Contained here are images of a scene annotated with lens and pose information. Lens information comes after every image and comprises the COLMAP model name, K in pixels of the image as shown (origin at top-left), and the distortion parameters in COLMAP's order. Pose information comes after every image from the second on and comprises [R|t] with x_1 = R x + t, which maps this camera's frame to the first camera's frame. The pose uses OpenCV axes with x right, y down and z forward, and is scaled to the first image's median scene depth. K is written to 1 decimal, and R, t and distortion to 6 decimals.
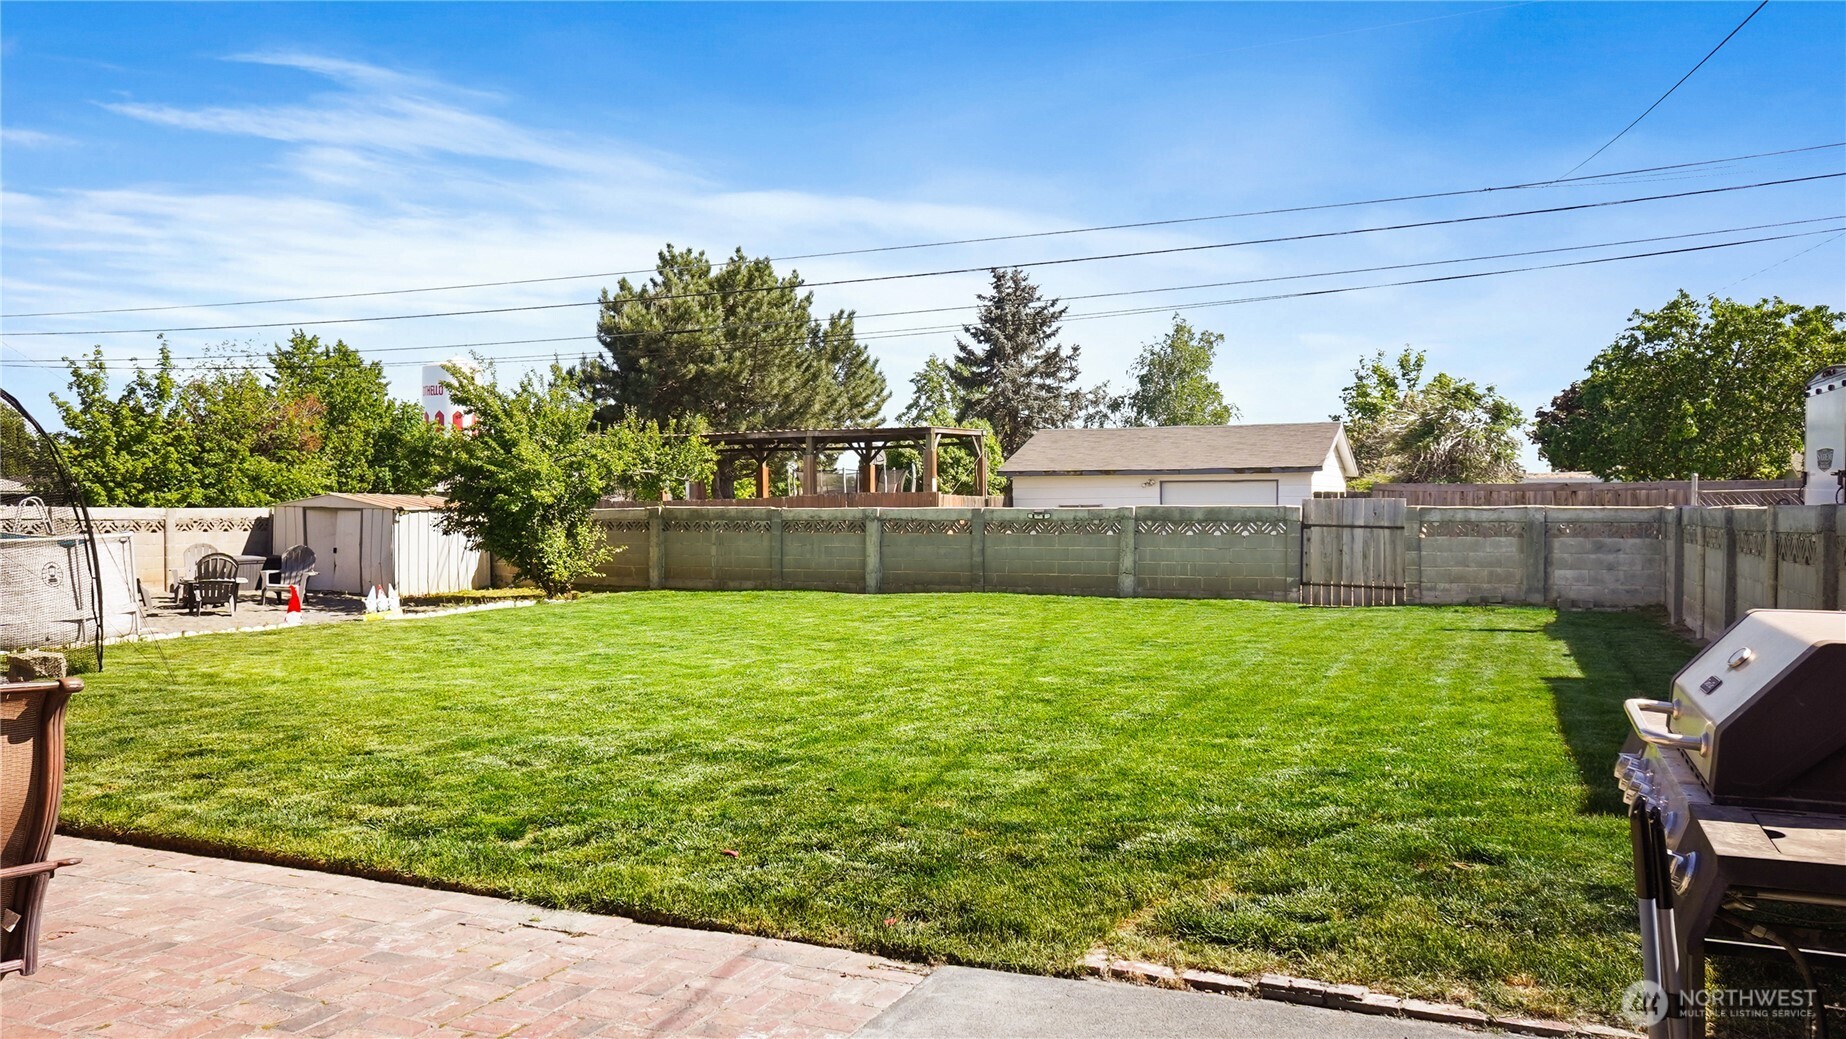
lens RADIAL K [[1308.6, 0, 910.3], [0, 1308.6, 531.4], [0, 0, 1]] dist [-0.034089, 0.033506]
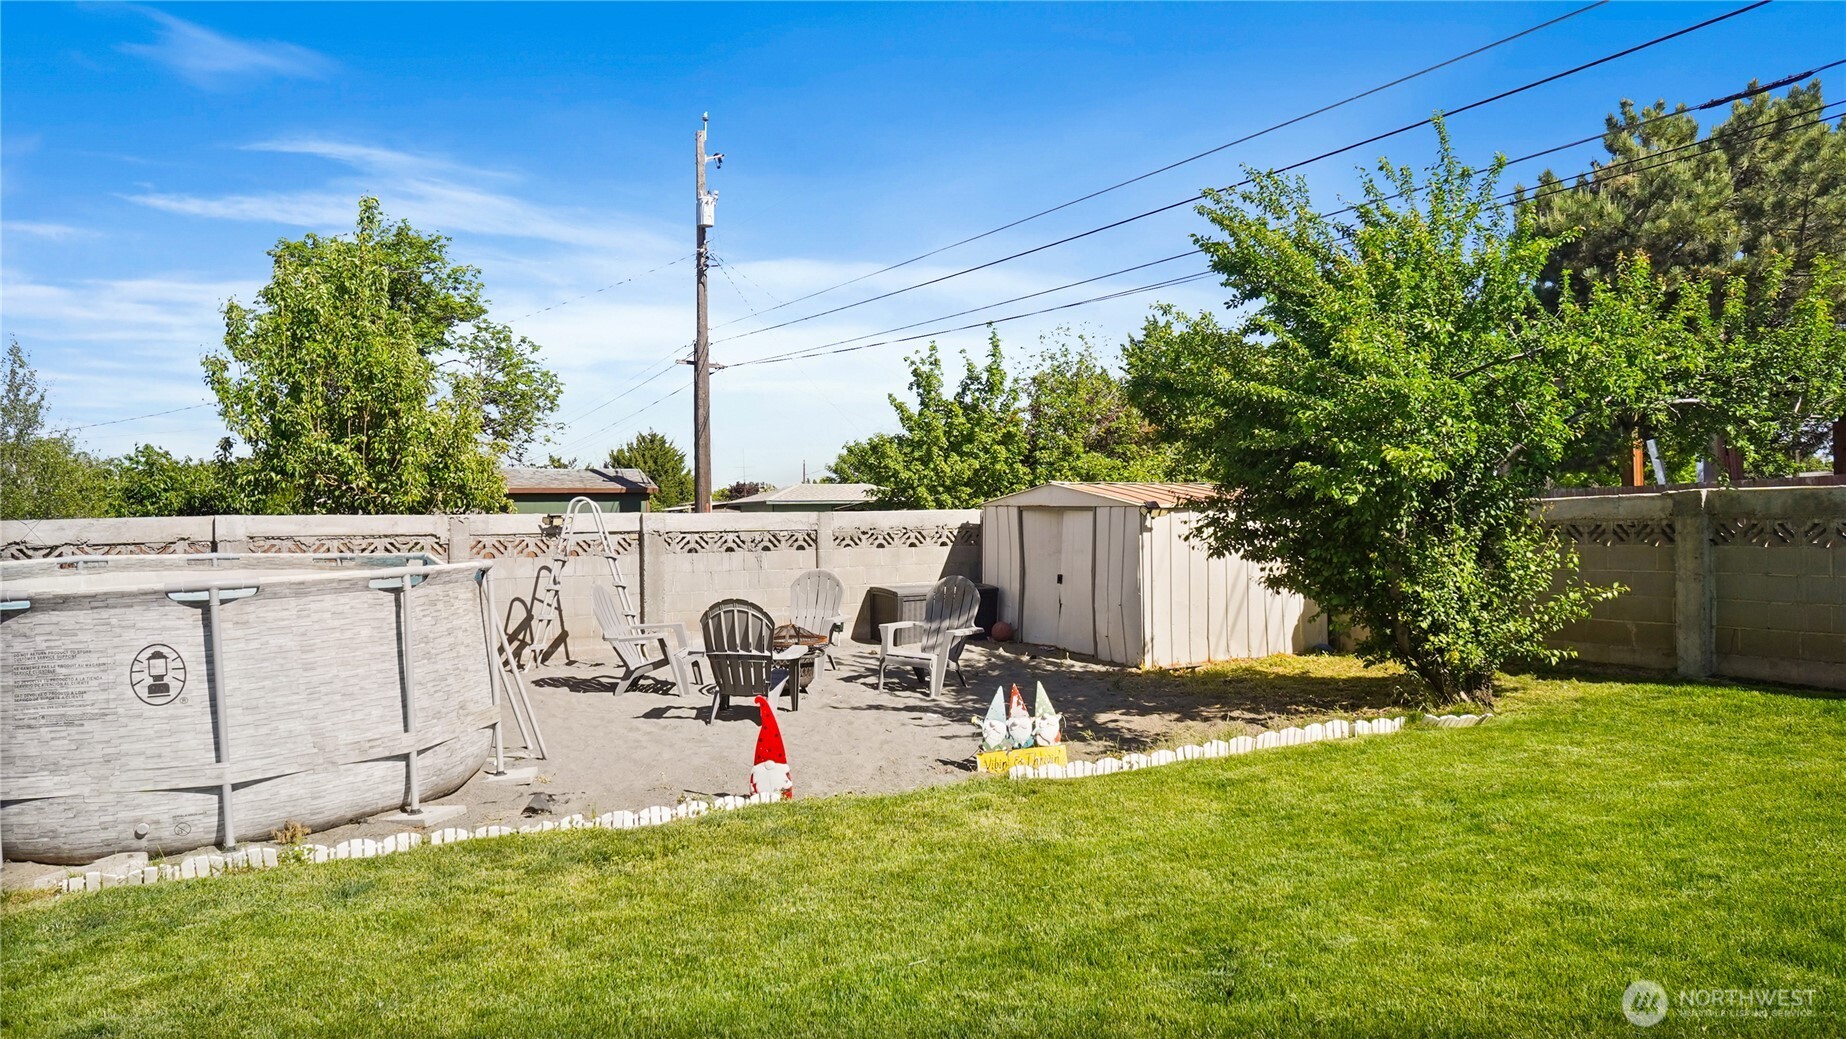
lens RADIAL K [[1279.2, 0, 917.2], [0, 1279.2, 510.1], [0, 0, 1]] dist [-0.043519, 0.069237]
pose [[0.788173, -0.018506, -0.615176, -0.134365], [0.007229, 0.999757, -0.020812, -0.004935], [0.615411, 0.011957, 0.788115, 0.494030]]
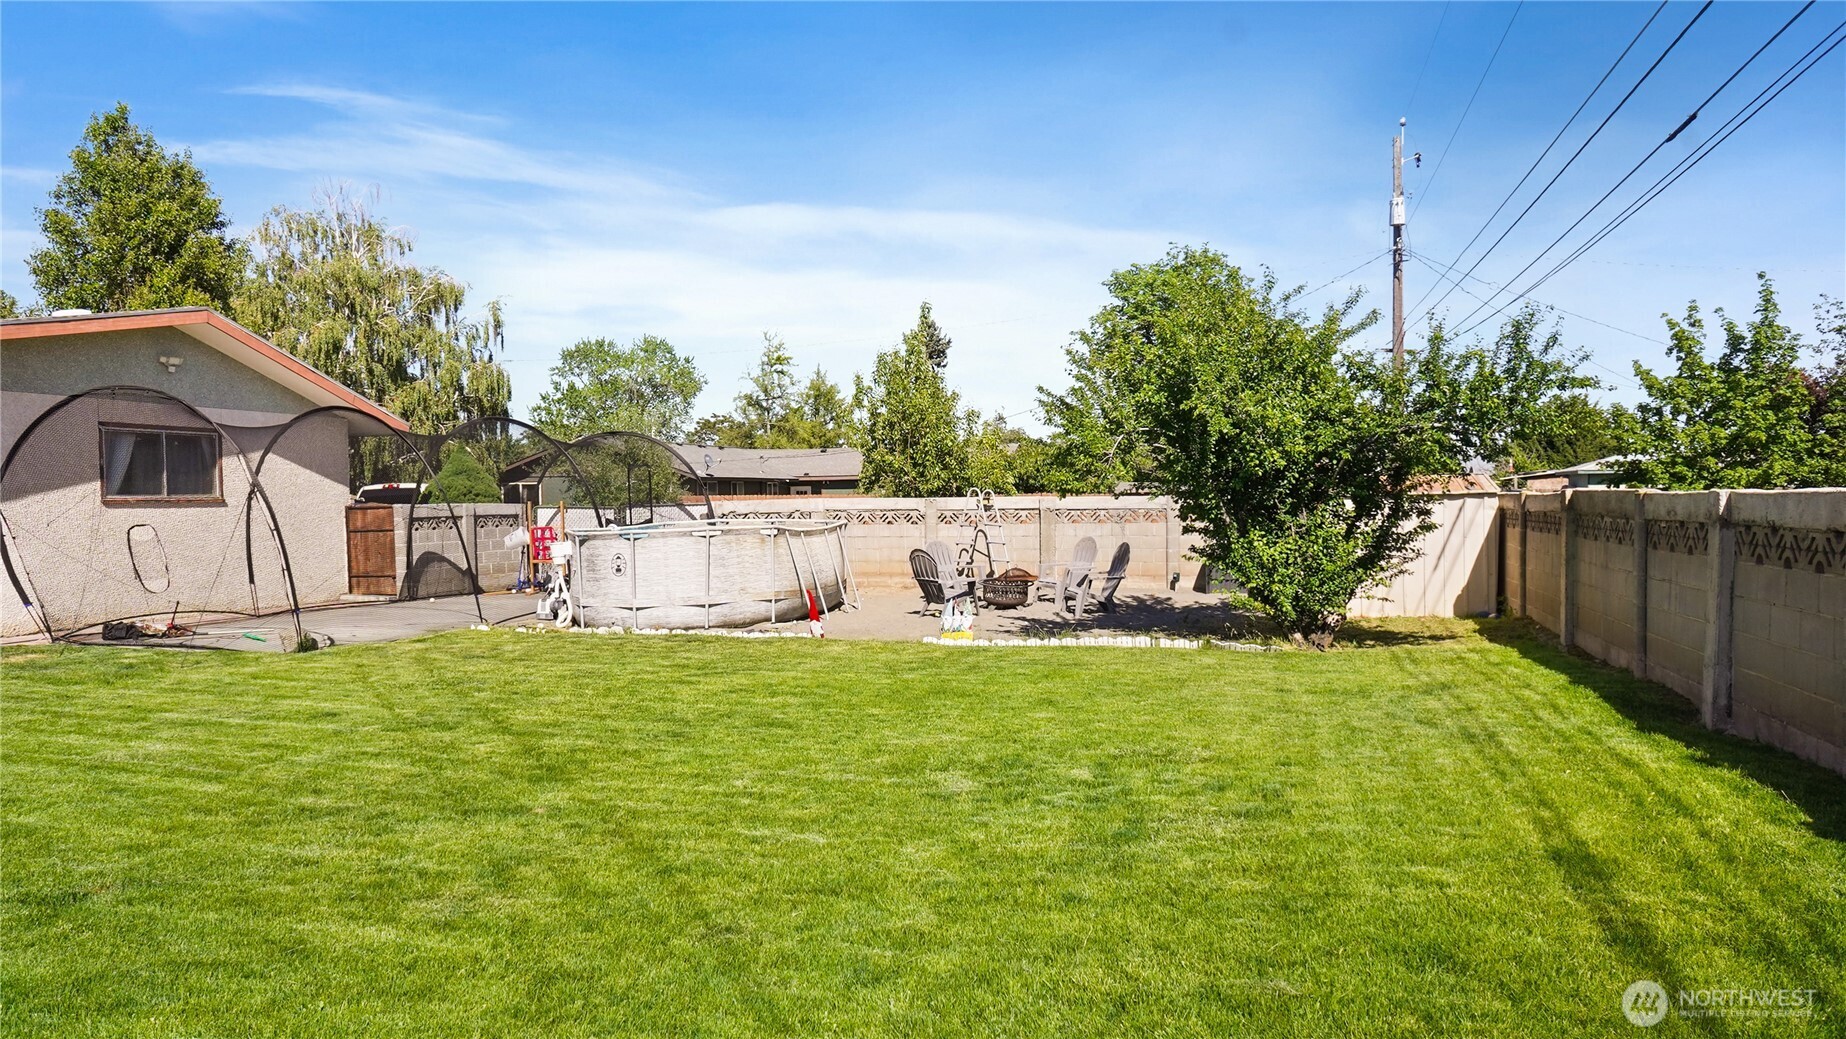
lens RADIAL K [[1279.2, 0, 908.7], [0, 1279.2, 523.6], [0, 0, 1]] dist [-0.043519, 0.069237]
pose [[0.143042, 0.018664, -0.989541, 0.261643], [-0.003641, 0.999825, 0.018332, -0.013173], [0.989710, 0.000981, 0.143085, 0.647059]]
